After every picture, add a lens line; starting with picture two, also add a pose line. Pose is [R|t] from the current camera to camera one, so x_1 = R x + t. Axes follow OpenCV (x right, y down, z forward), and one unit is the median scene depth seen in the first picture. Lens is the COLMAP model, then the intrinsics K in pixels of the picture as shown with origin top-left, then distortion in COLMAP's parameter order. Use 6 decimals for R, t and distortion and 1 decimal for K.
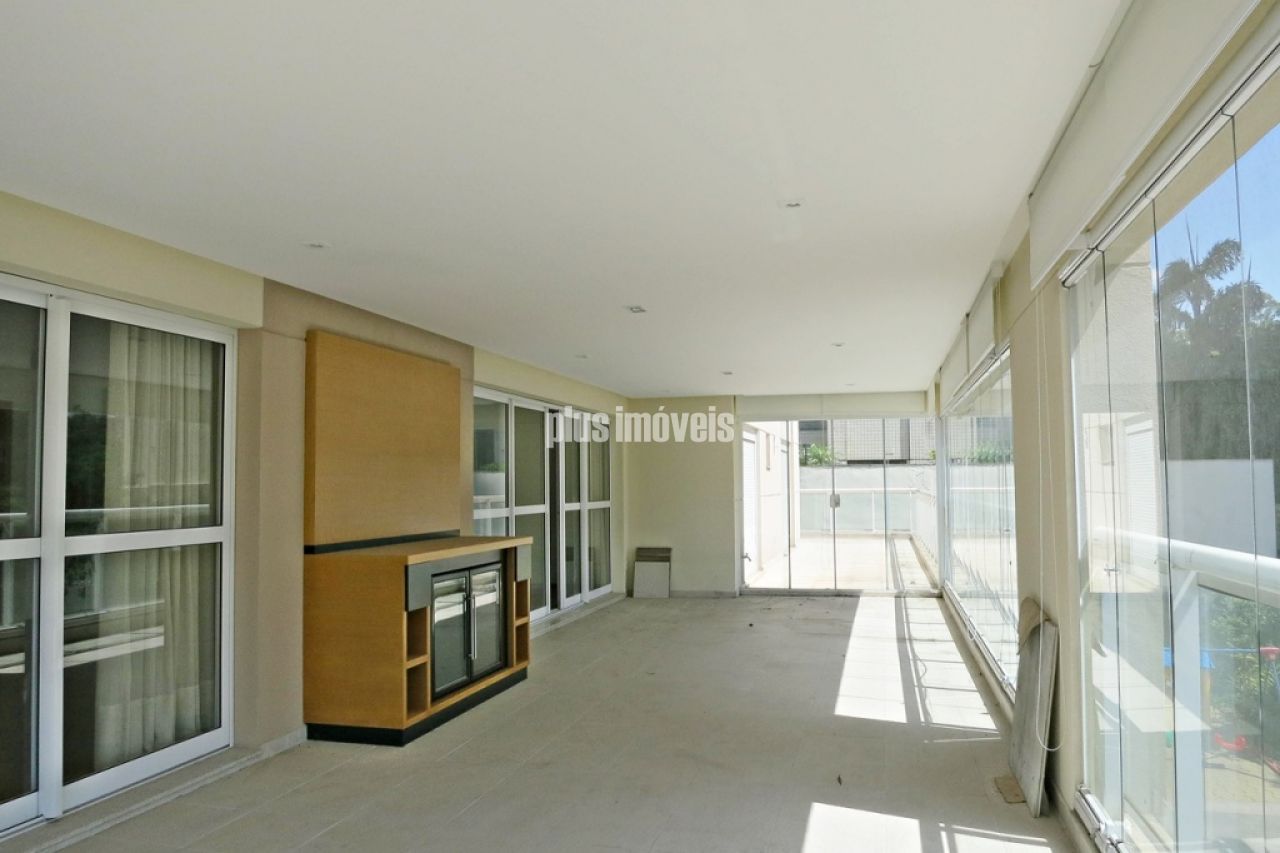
lens RADIAL K [[902.7, 0, 640.0], [0, 902.7, 426.5], [0, 0, 1]] dist [-0.057819, 0.005331]
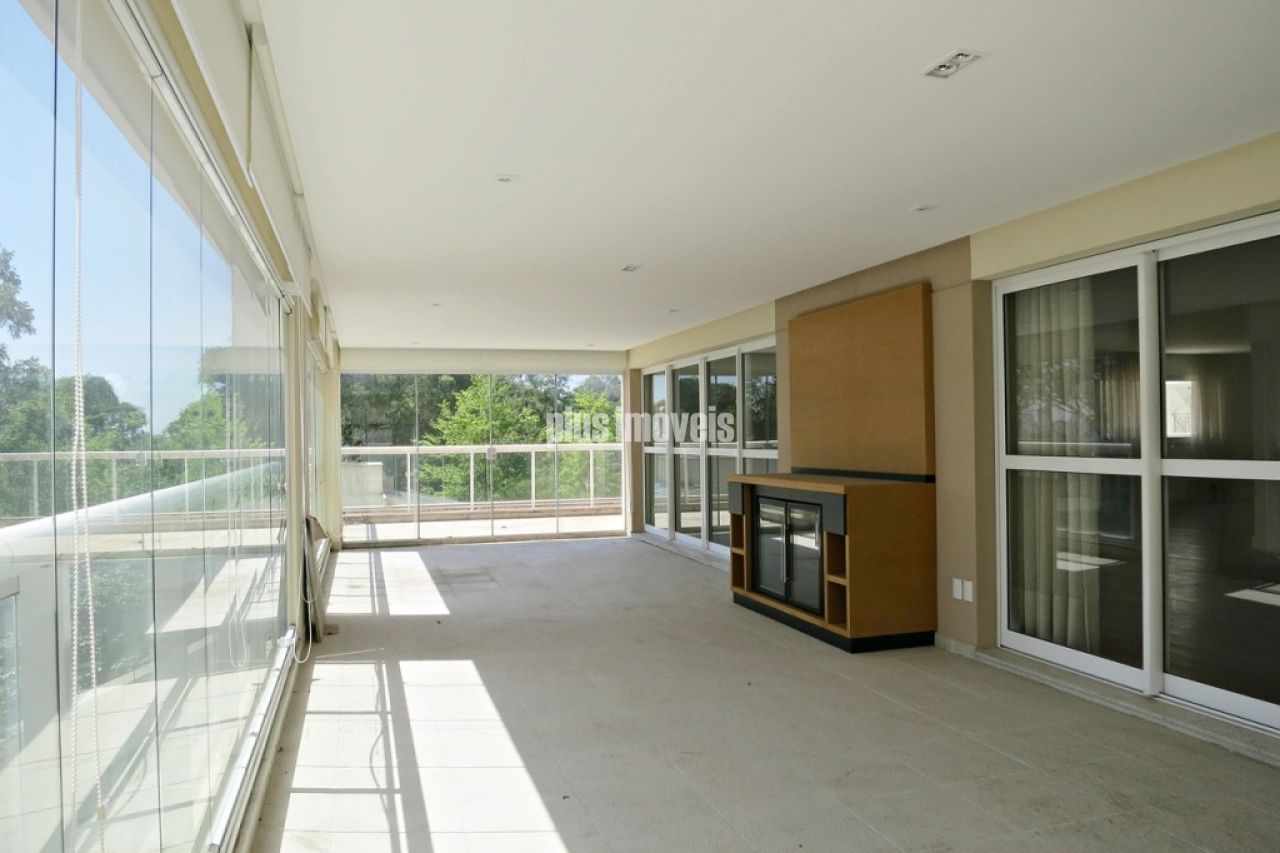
lens RADIAL K [[902.7, 0, 640.0], [0, 902.7, 426.5], [0, 0, 1]] dist [-0.057819, 0.005331]
pose [[-0.846349, 0.011200, -0.532512, 0.512452], [0.048476, 0.997249, -0.056070, 0.111366], [0.530419, -0.073268, -0.844564, 1.710993]]
